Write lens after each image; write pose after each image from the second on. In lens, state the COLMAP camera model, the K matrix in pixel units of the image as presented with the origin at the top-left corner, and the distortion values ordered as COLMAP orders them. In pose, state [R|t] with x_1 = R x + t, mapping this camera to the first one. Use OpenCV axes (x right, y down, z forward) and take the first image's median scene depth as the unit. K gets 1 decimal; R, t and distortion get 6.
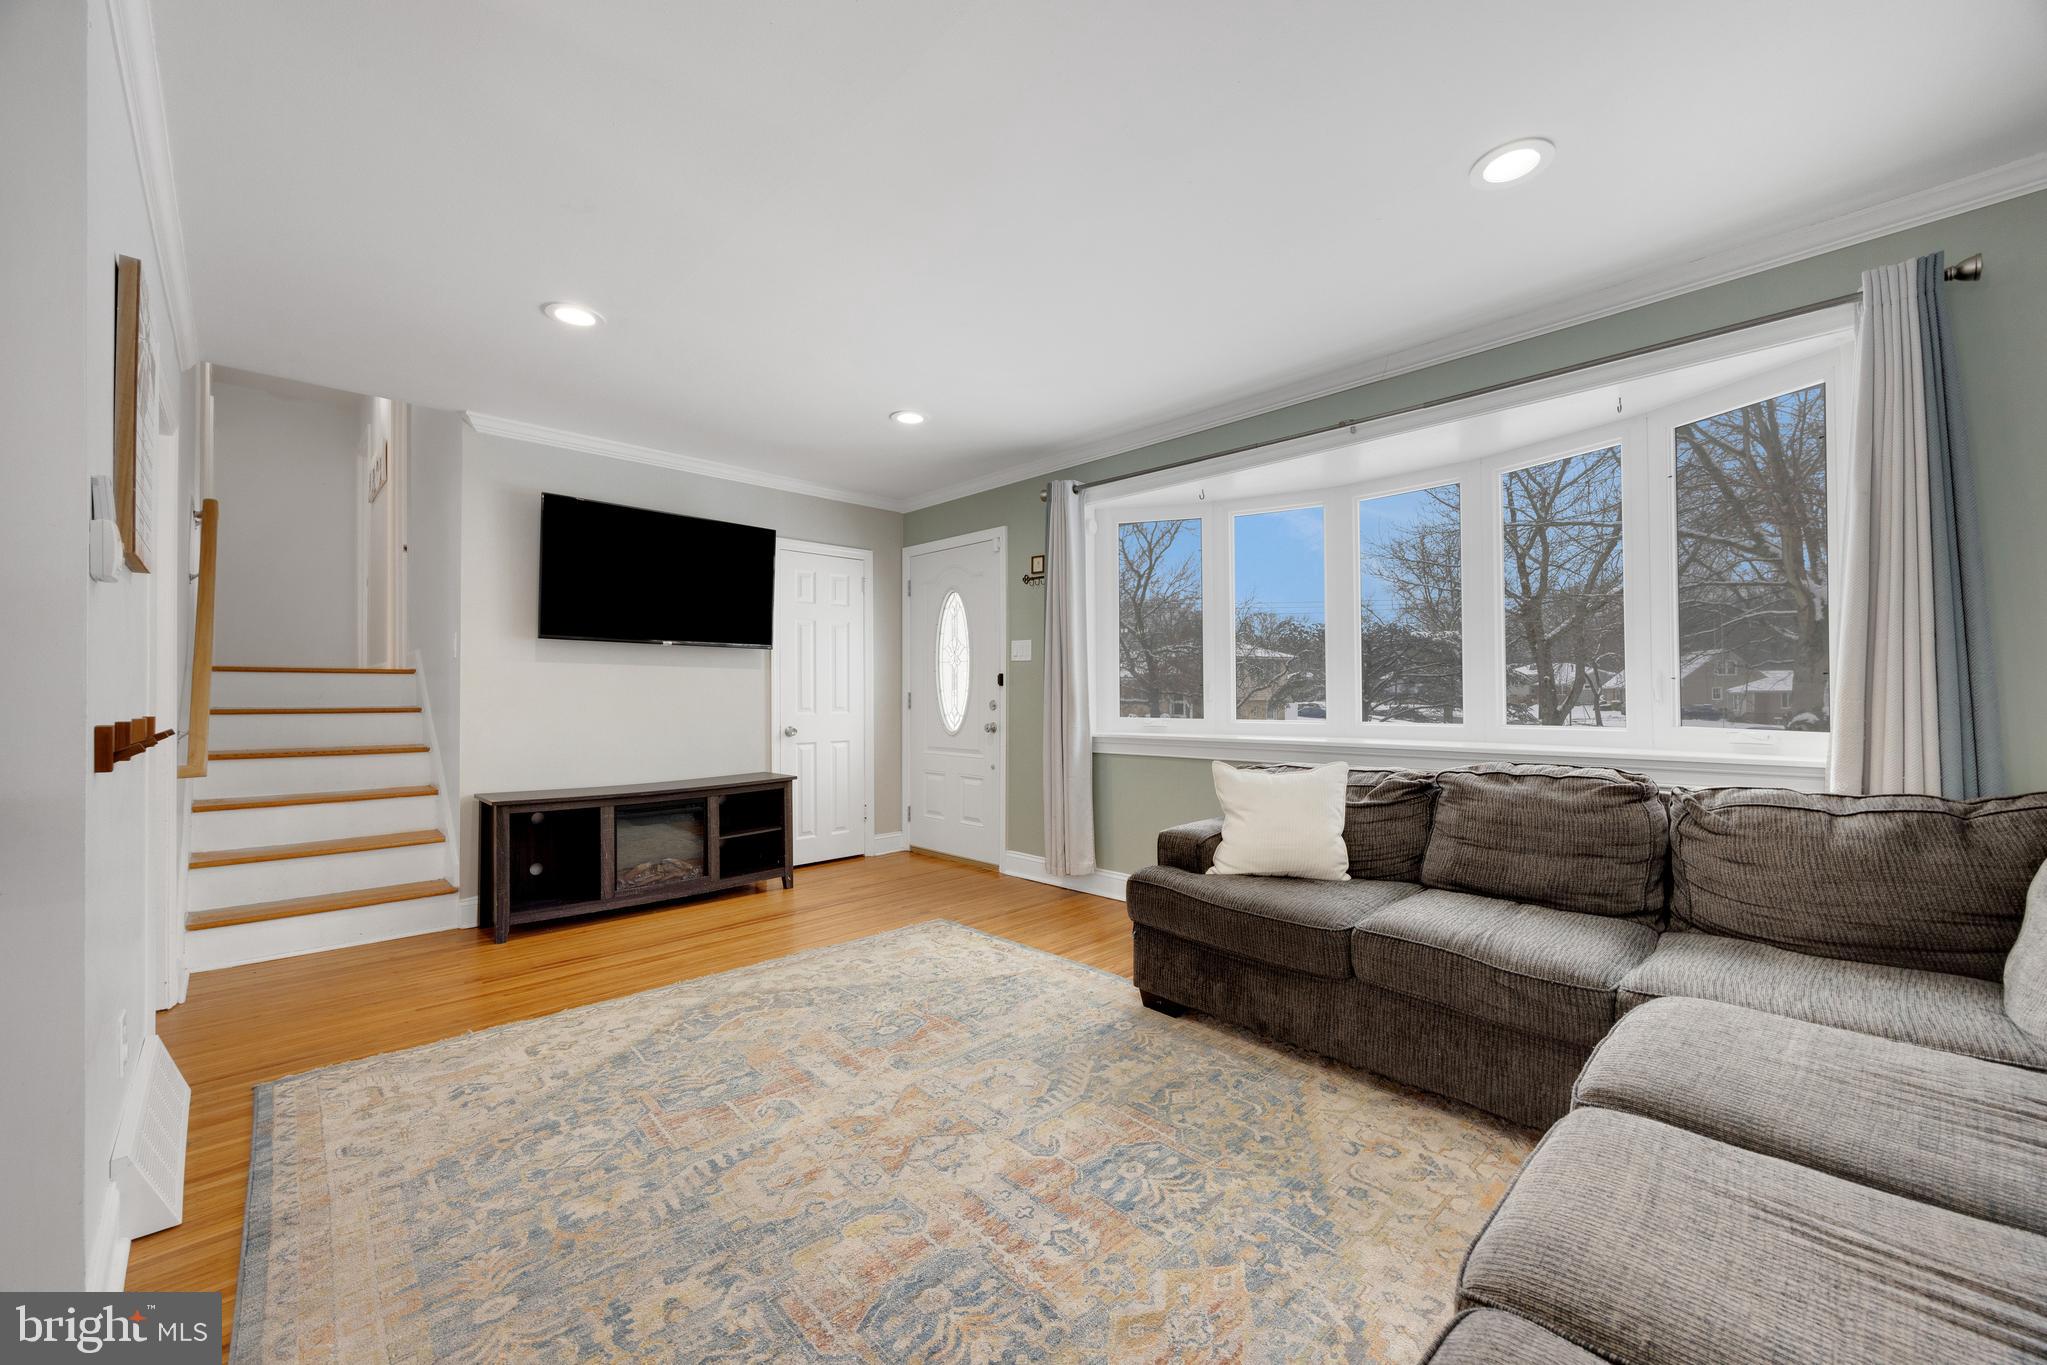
lens RADIAL K [[780.7, 0, 1013.8], [0, 780.7, 683.6], [0, 0, 1]] dist [0.000180, -0.000127]
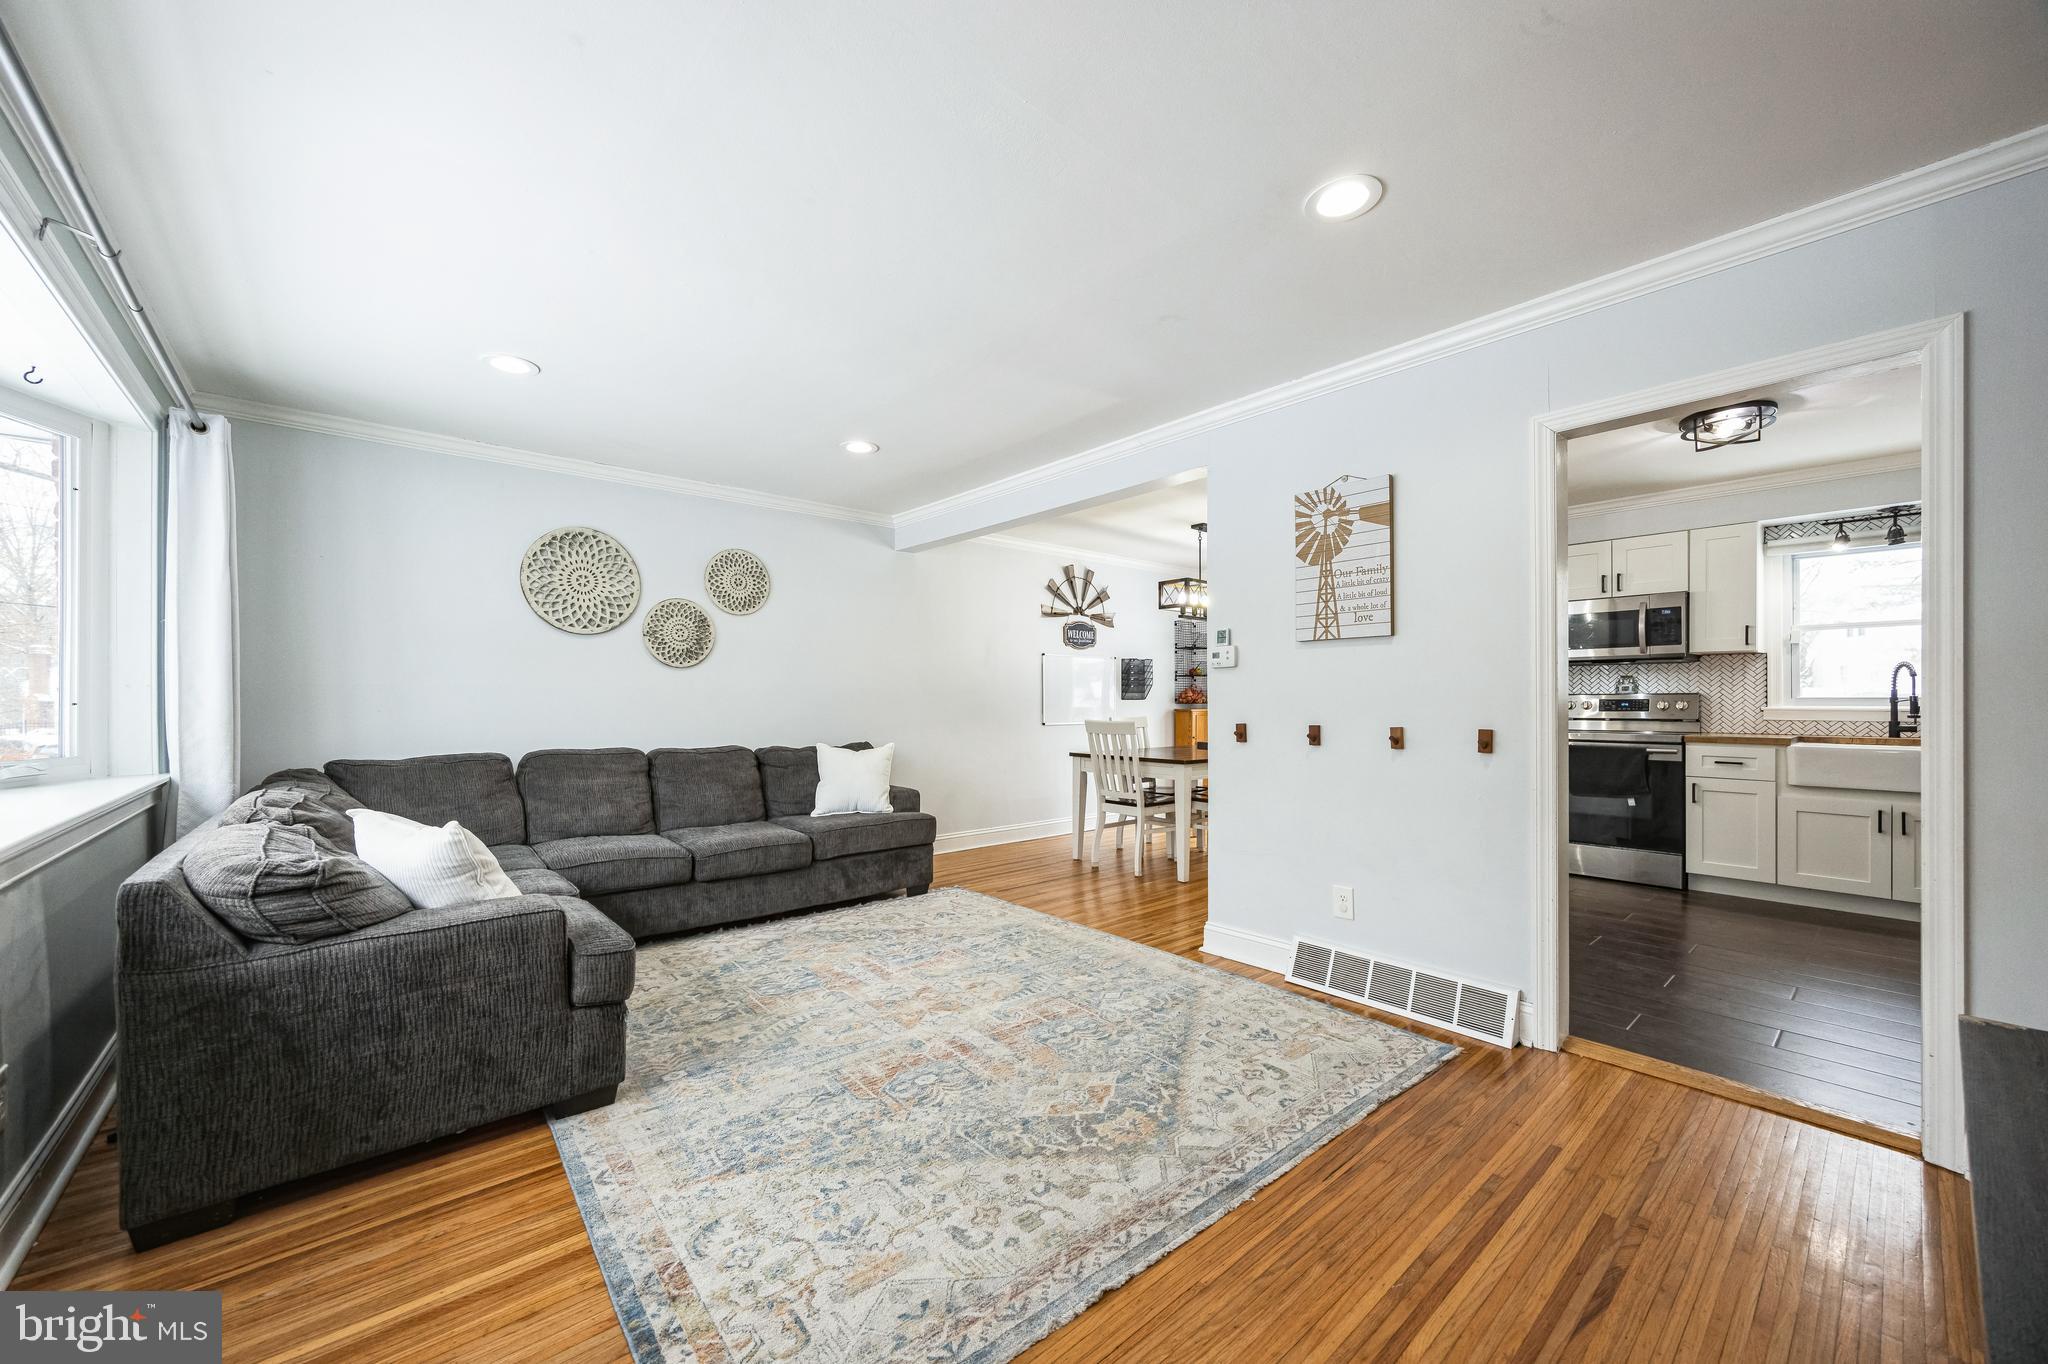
lens RADIAL K [[779.2, 0, 1015.0], [0, 779.2, 698.2], [0, 0, 1]] dist [0.002611, 0.000276]
pose [[-0.998002, 0.004601, 0.063011, -0.354763], [0.003628, 0.999873, -0.015550, 0.005034], [-0.063074, -0.015290, -0.997892, 2.087453]]
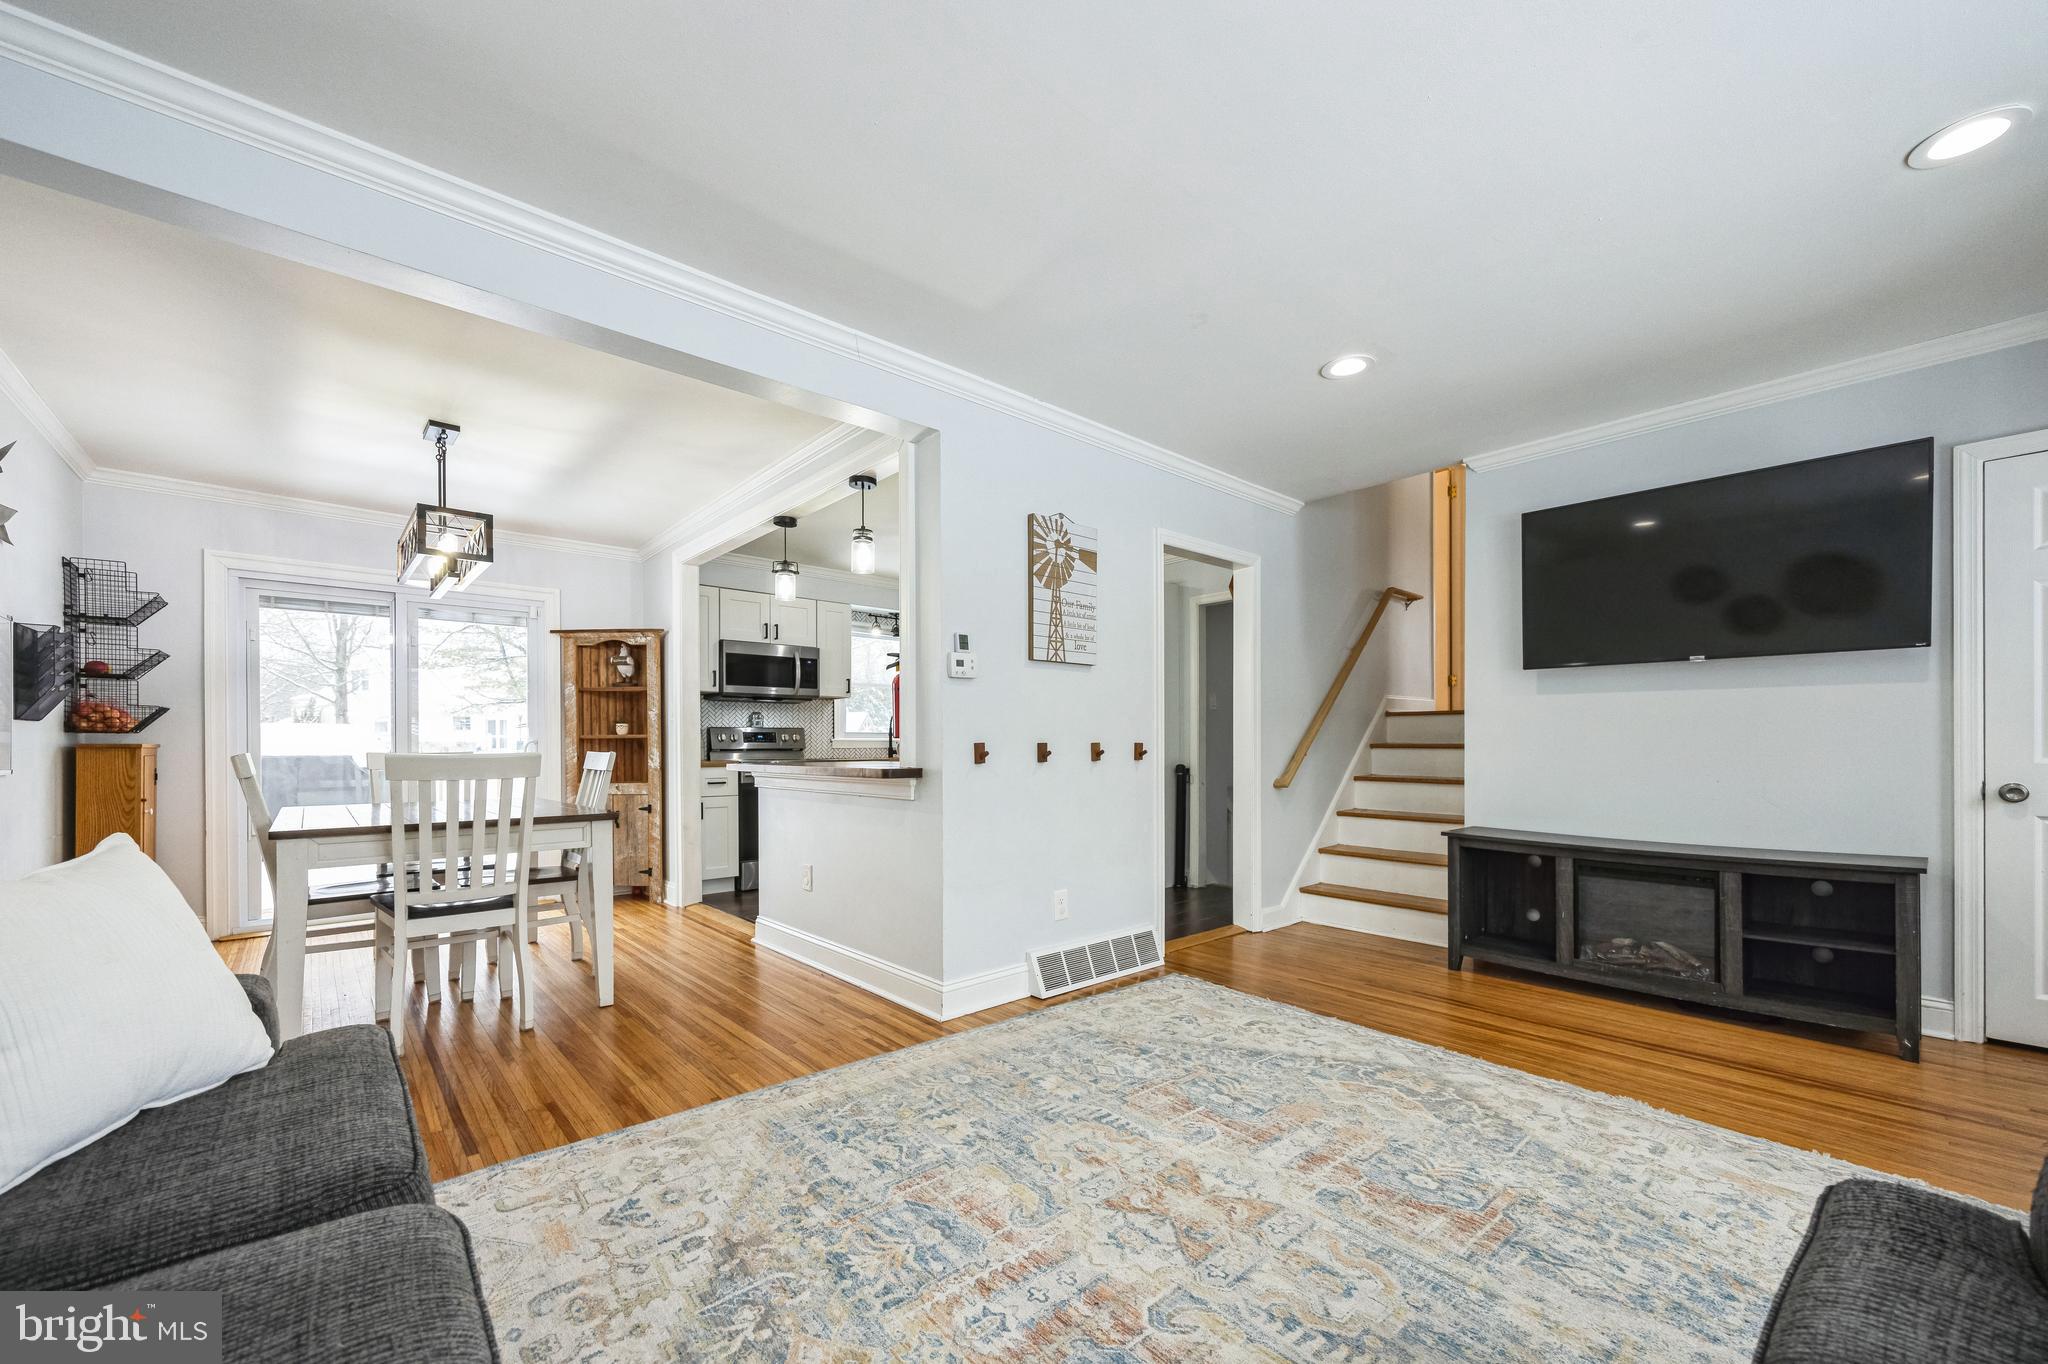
lens RADIAL K [[796.0, 0, 1013.3], [0, 796.0, 748.2], [0, 0, 1]] dist [0.003003, 0.000087]
pose [[-0.059373, 0.005799, -0.998219, 0.646569], [0.017869, 0.999829, 0.004746, 0.034742], [0.998076, -0.017555, -0.059466, 0.729239]]
